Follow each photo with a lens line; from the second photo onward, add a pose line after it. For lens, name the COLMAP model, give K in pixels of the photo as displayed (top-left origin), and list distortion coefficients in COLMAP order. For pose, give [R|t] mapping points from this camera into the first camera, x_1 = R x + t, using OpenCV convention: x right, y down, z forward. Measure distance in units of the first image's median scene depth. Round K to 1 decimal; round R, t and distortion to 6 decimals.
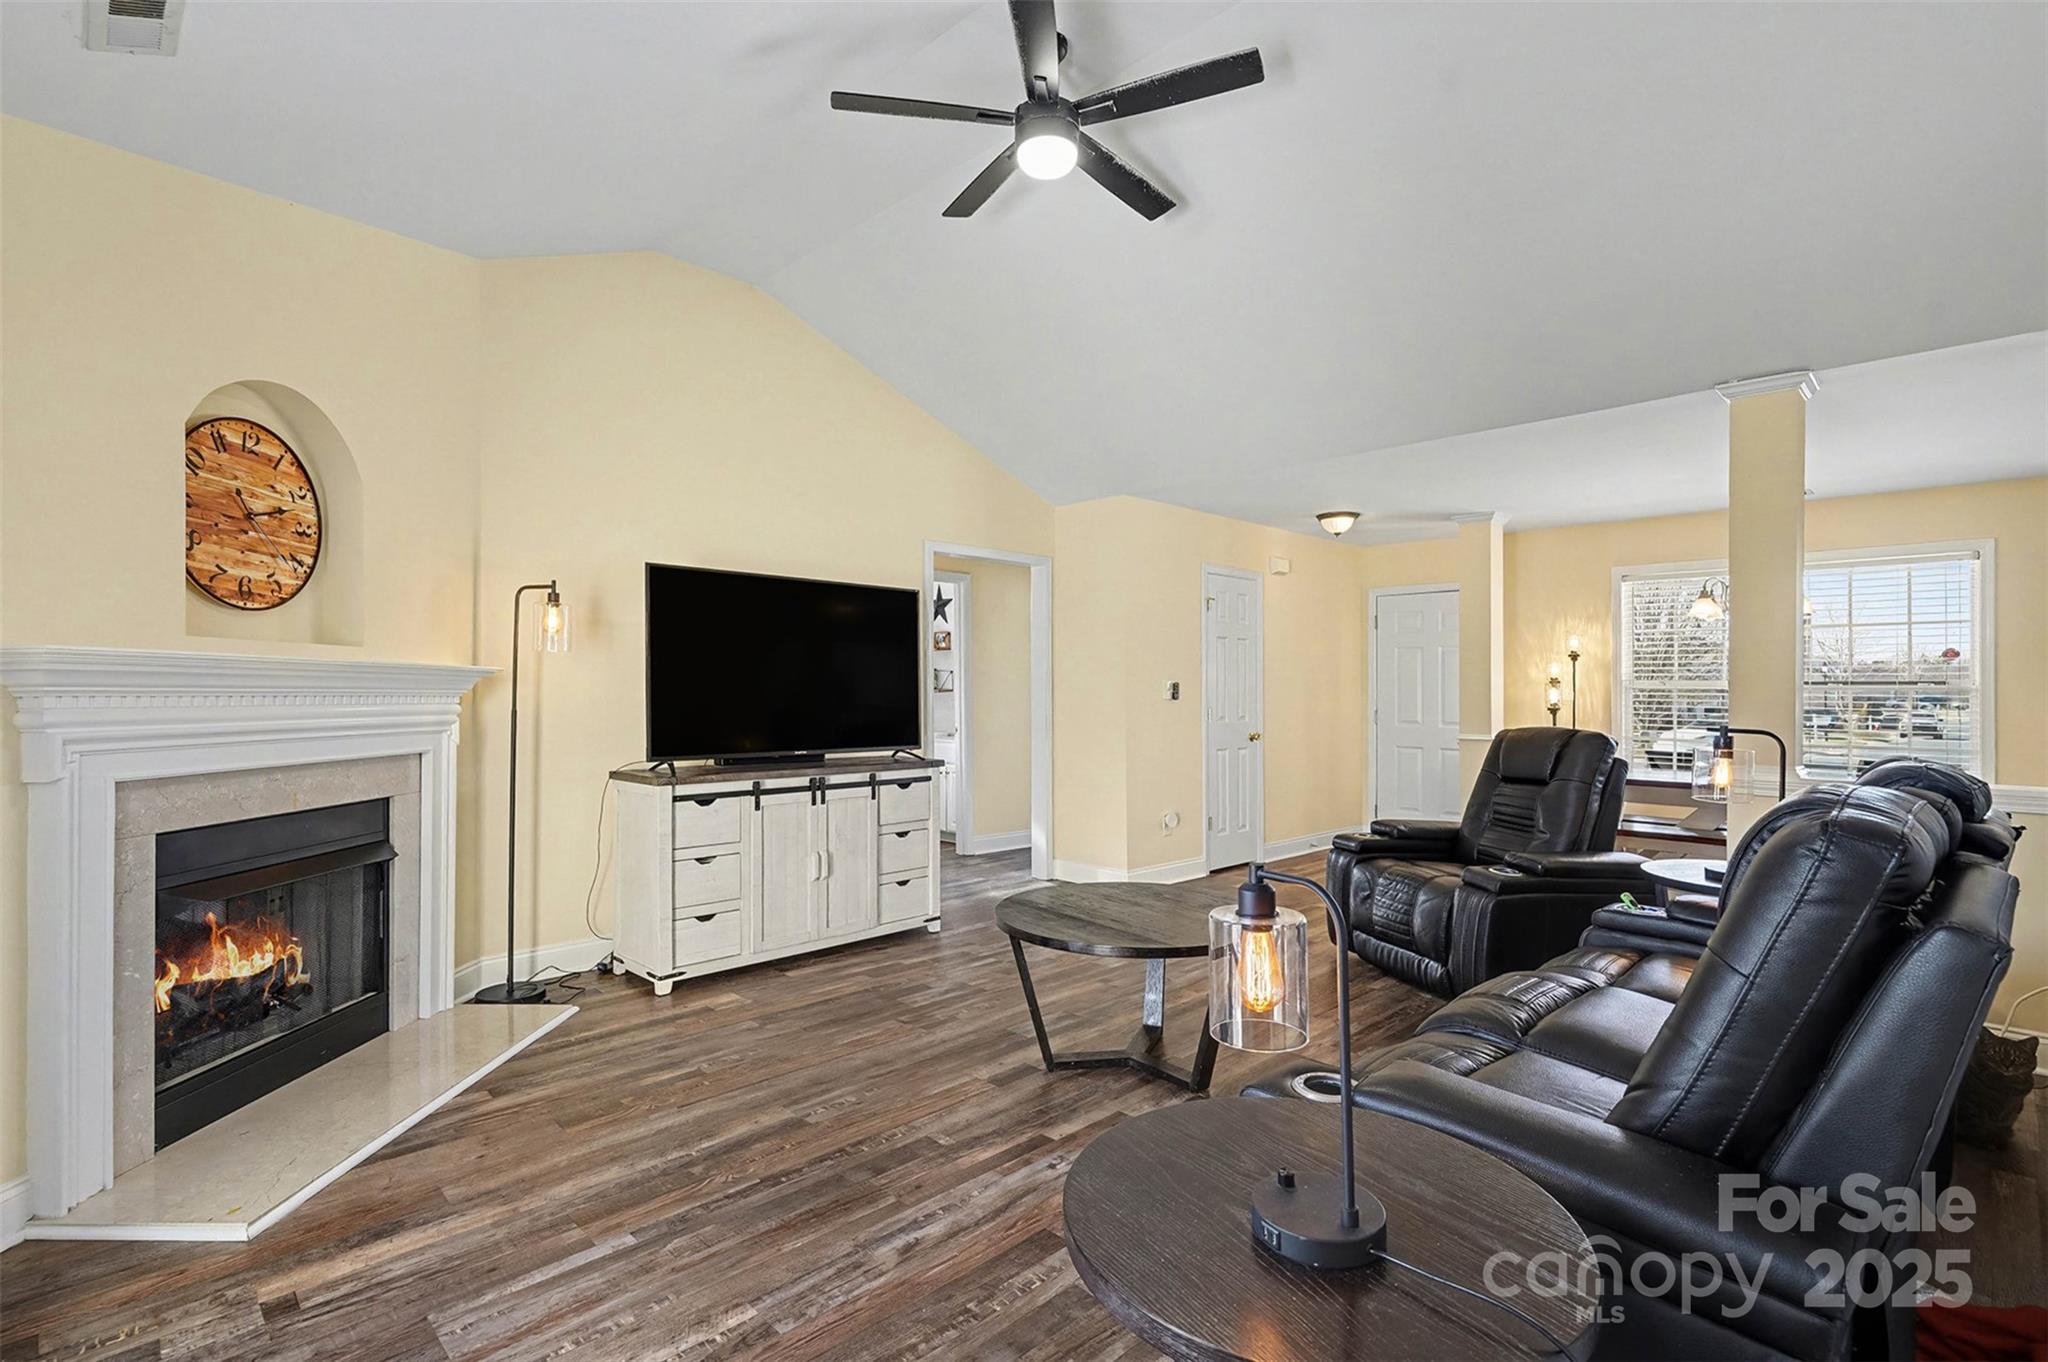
lens RADIAL K [[946.7, 0, 1014.6], [0, 946.7, 684.8], [0, 0, 1]] dist [0.000798, 0.000089]
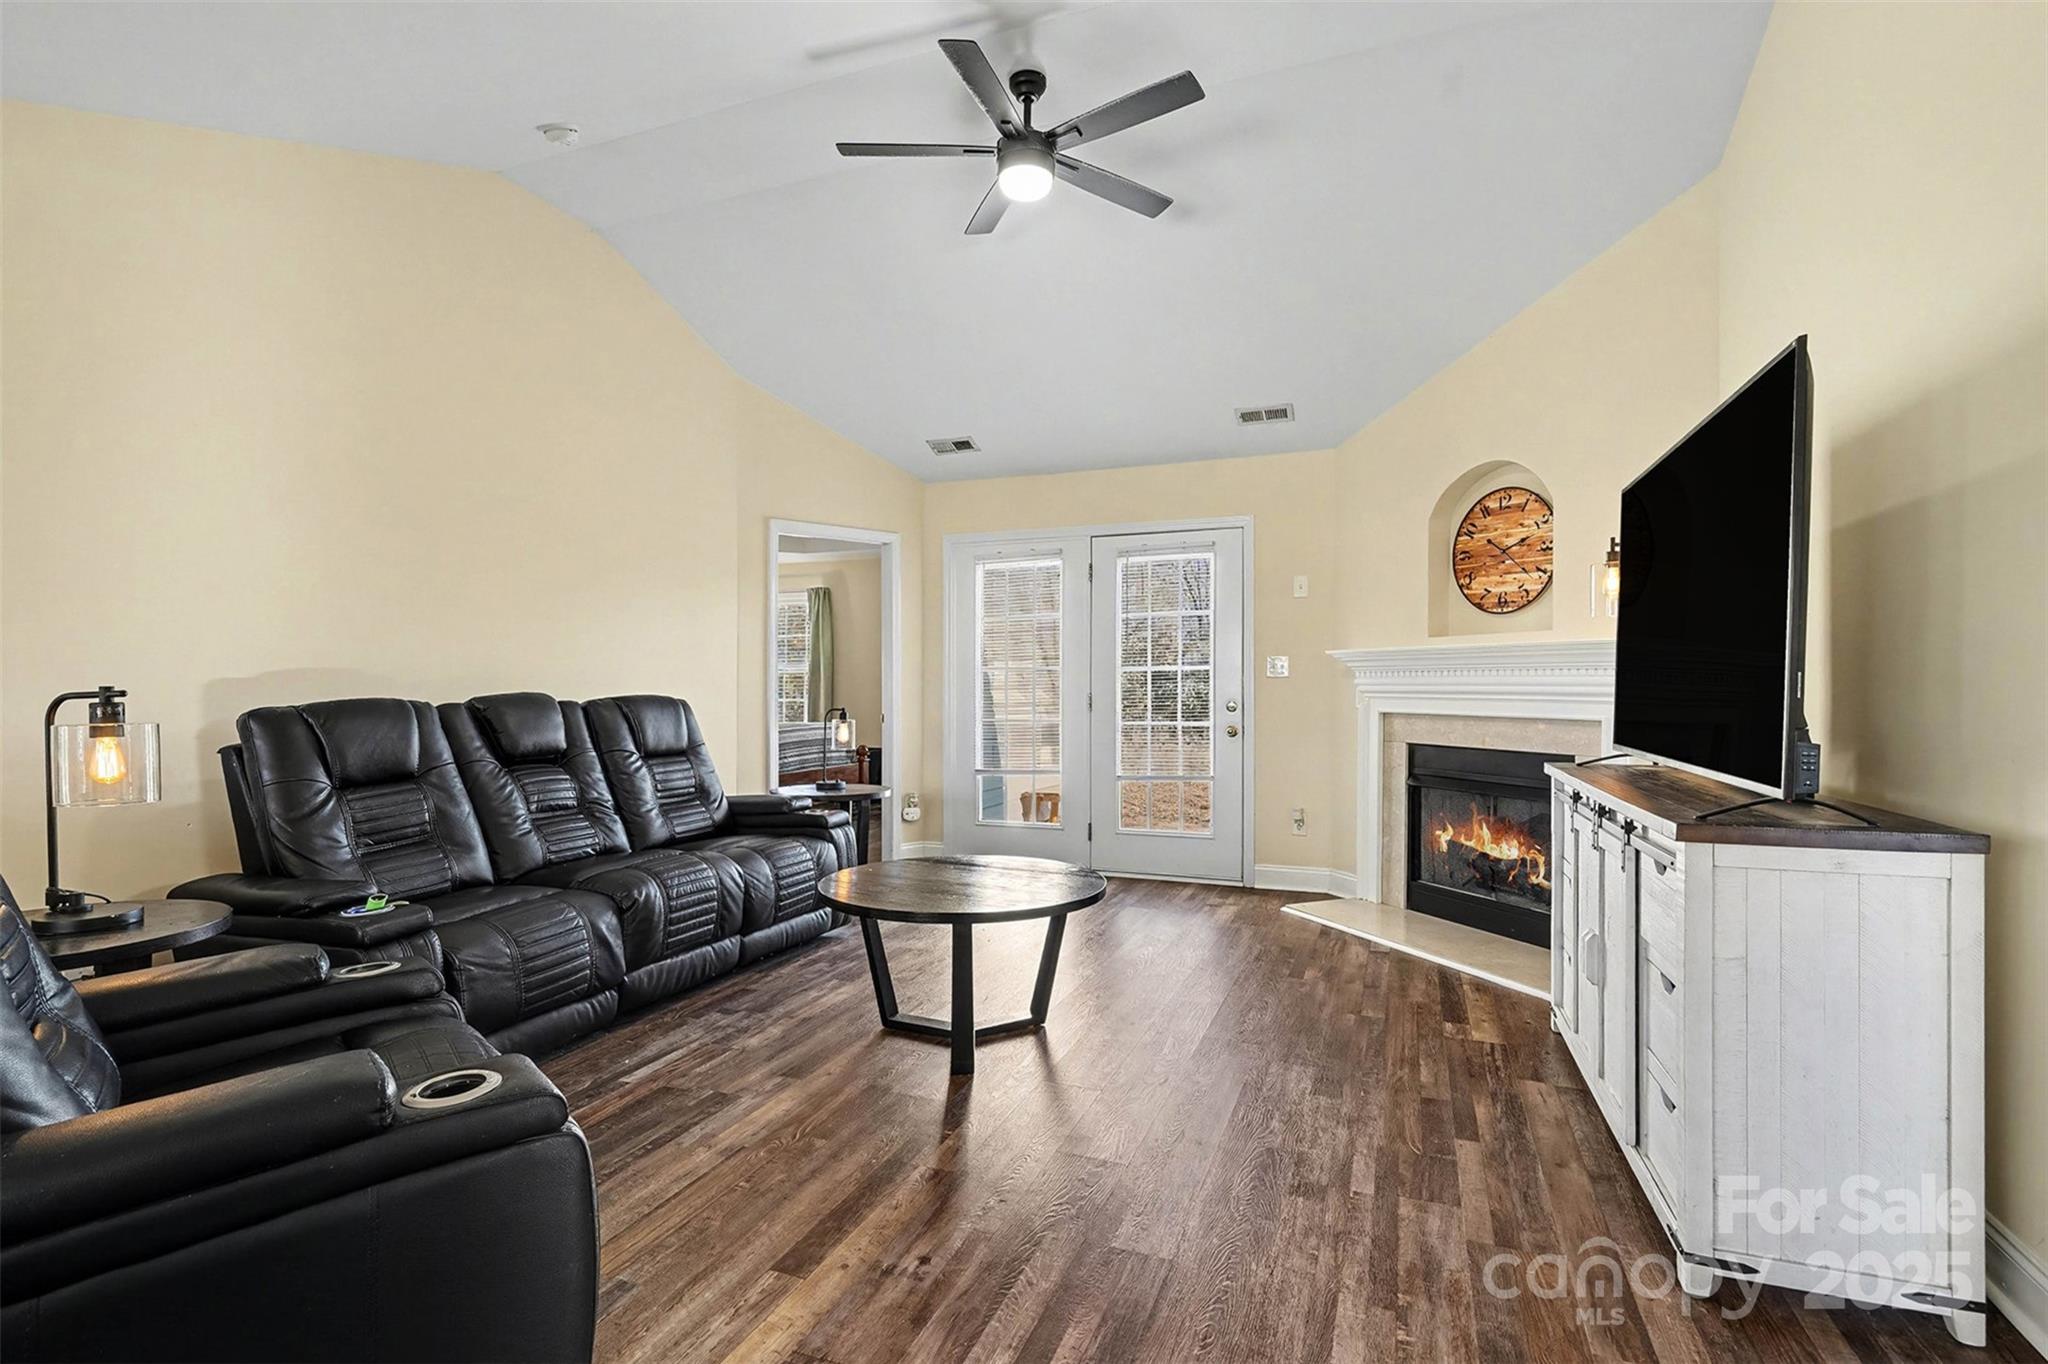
lens RADIAL K [[946.7, 0, 1026.6], [0, 946.7, 689.2], [0, 0, 1]] dist [0.000798, 0.000089]
pose [[-0.908397, -0.005239, -0.418077, 0.492109], [-0.003420, 0.999981, -0.005102, 0.049890], [0.418095, -0.003205, -0.908397, 1.984939]]
